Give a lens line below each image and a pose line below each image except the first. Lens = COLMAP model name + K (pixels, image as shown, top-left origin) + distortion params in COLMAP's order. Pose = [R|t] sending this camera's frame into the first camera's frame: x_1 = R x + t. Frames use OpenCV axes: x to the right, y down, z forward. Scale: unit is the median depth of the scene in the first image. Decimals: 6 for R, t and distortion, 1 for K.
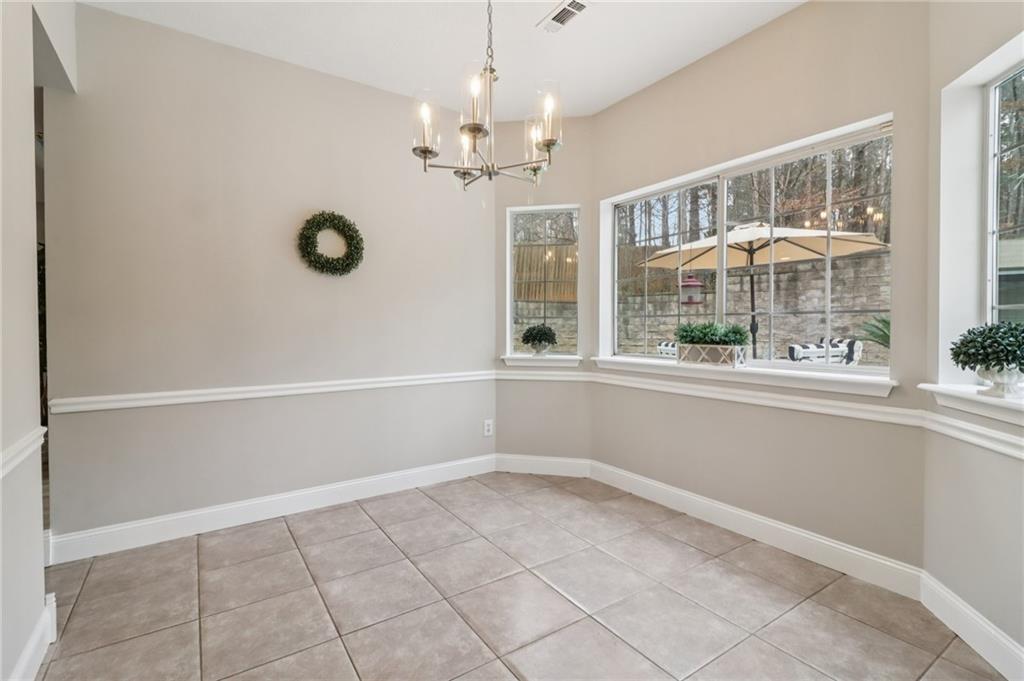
lens RADIAL K [[471.6, 0, 516.7], [0, 471.6, 333.9], [0, 0, 1]] dist [0.023395, -0.009949]
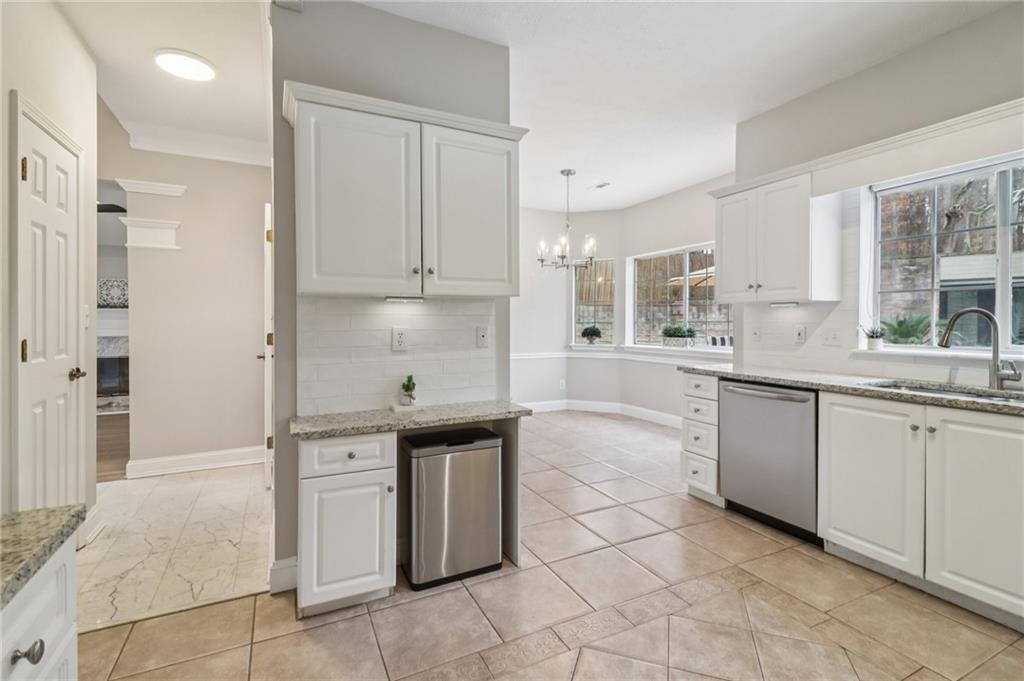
lens RADIAL K [[471.6, 0, 514.9], [0, 471.6, 325.4], [0, 0, 1]] dist [0.023395, -0.009949]
pose [[0.990965, 0.002761, -0.134096, 0.001519], [-0.004548, 0.999905, -0.013025, 0.000912], [0.134047, 0.013517, 0.990883, -0.919182]]
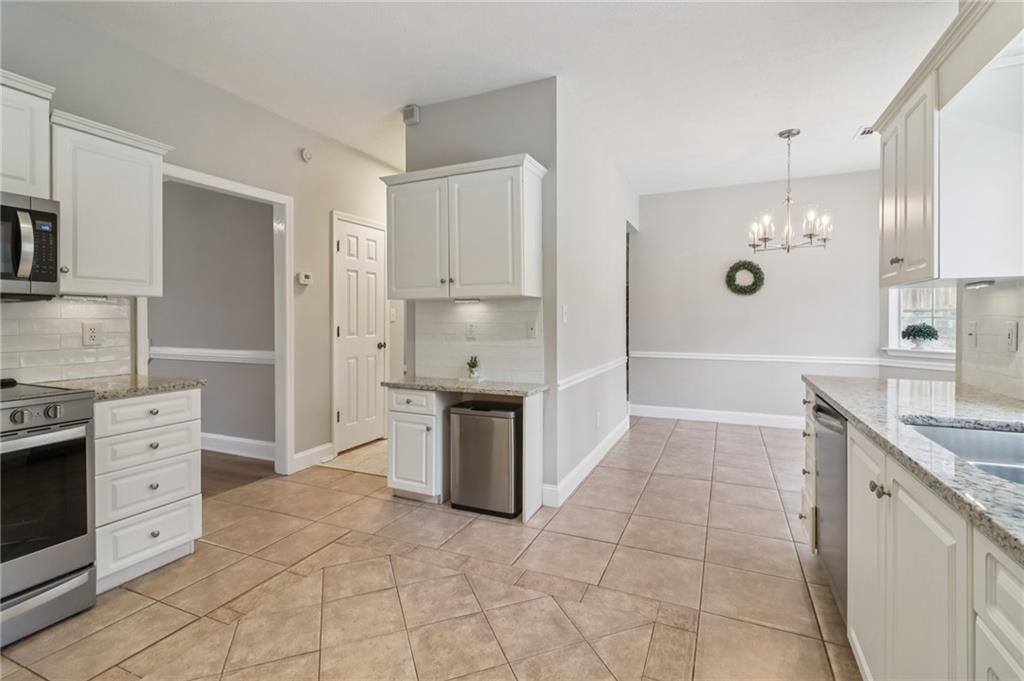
lens RADIAL K [[471.6, 0, 512.7], [0, 471.6, 321.0], [0, 0, 1]] dist [0.023395, -0.009949]
pose [[0.520444, 0.003641, -0.853888, 0.658866], [-0.017429, 0.999828, -0.006360, 0.000013], [0.853718, 0.018192, 0.520418, -0.654531]]
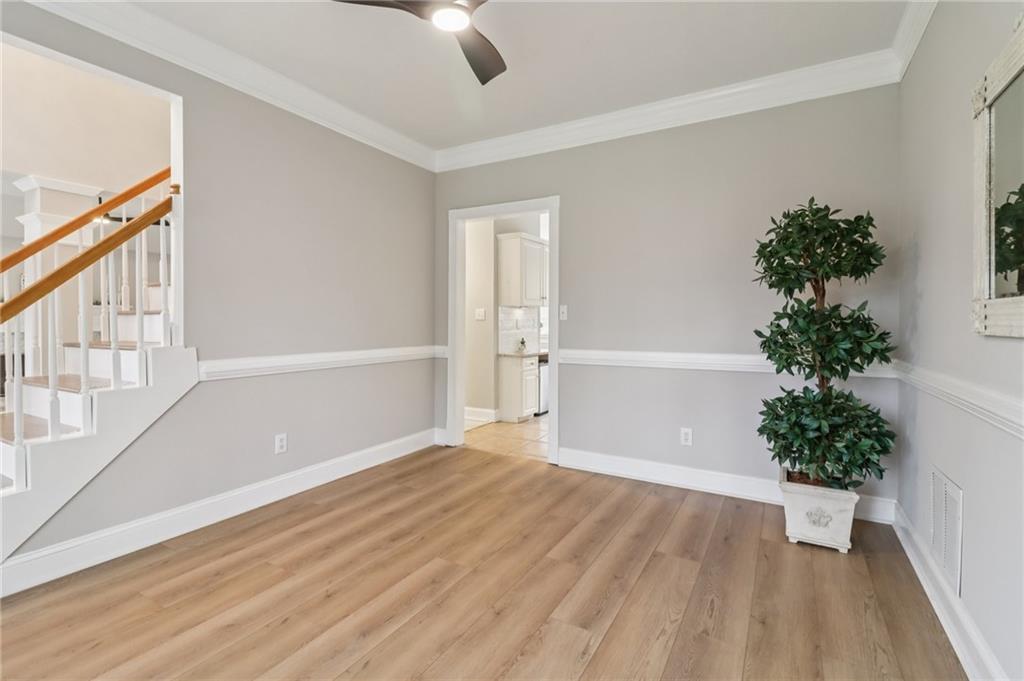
lens RADIAL K [[471.6, 0, 515.7], [0, 471.6, 323.9], [0, 0, 1]] dist [0.023395, -0.009949]
pose [[0.897300, -0.000999, 0.441421, -1.119779], [0.007952, 0.999872, -0.013902, 0.042668], [-0.441350, 0.015985, 0.897192, -1.861514]]
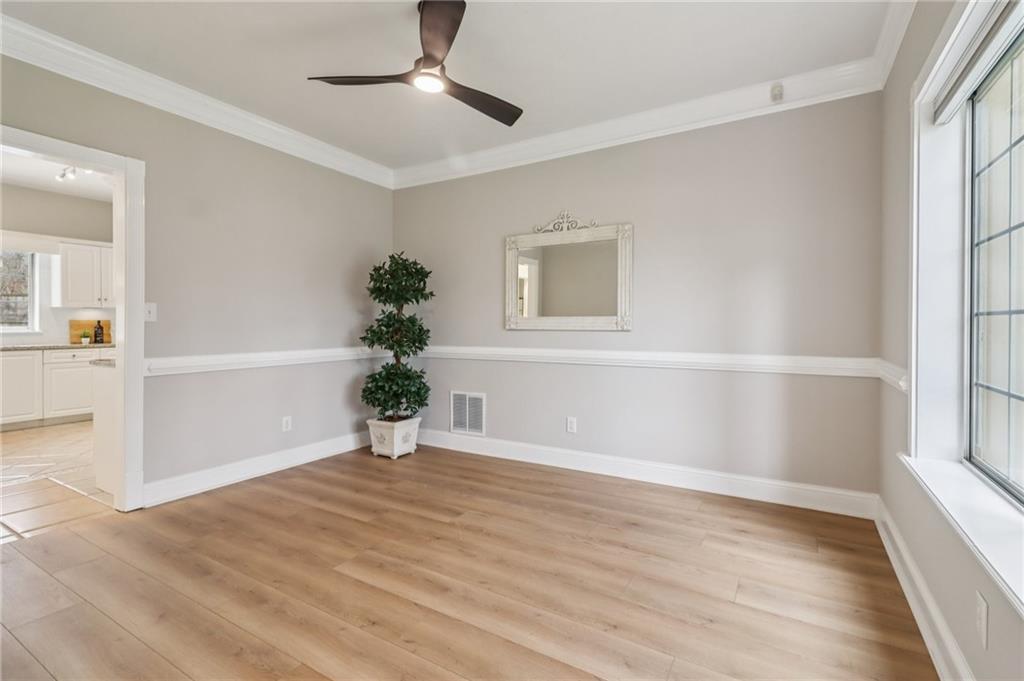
lens RADIAL K [[471.6, 0, 512.3], [0, 471.6, 324.6], [0, 0, 1]] dist [0.023395, -0.009949]
pose [[-0.424837, -0.001726, 0.905268, -1.668431], [0.016431, 0.999819, 0.009617, 0.025260], [-0.905121, 0.018960, -0.424732, -1.083361]]
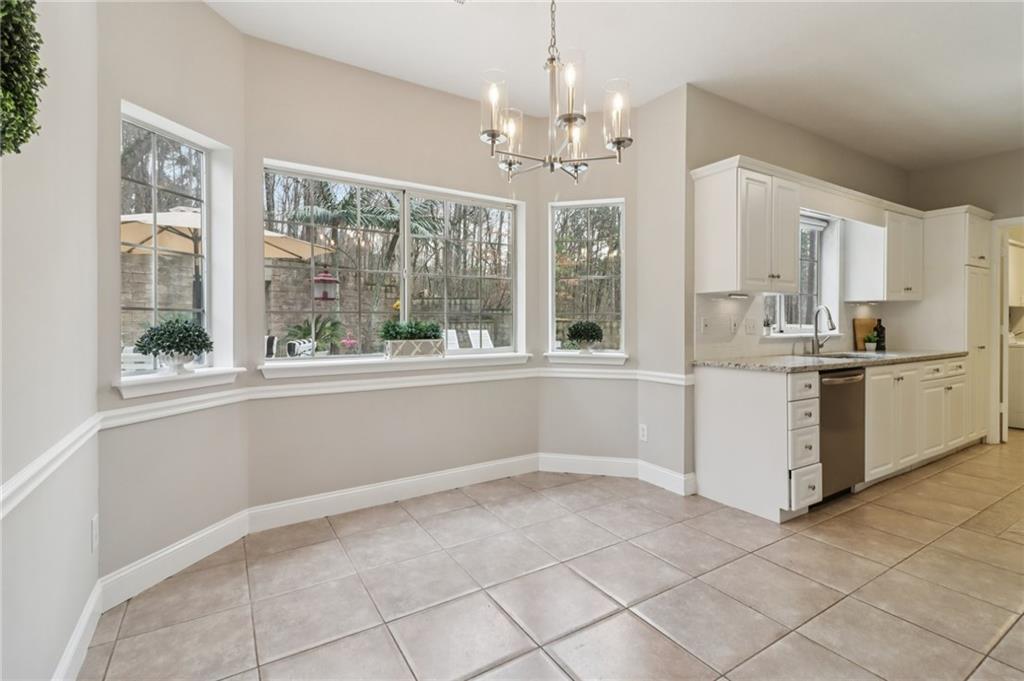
lens RADIAL K [[471.6, 0, 513.7], [0, 471.6, 324.9], [0, 0, 1]] dist [0.023395, -0.009949]
pose [[0.040230, -0.004984, 0.999178, -0.640046], [0.020227, 0.999787, 0.004173, -0.010957], [-0.998986, 0.020042, 0.040322, 0.646956]]
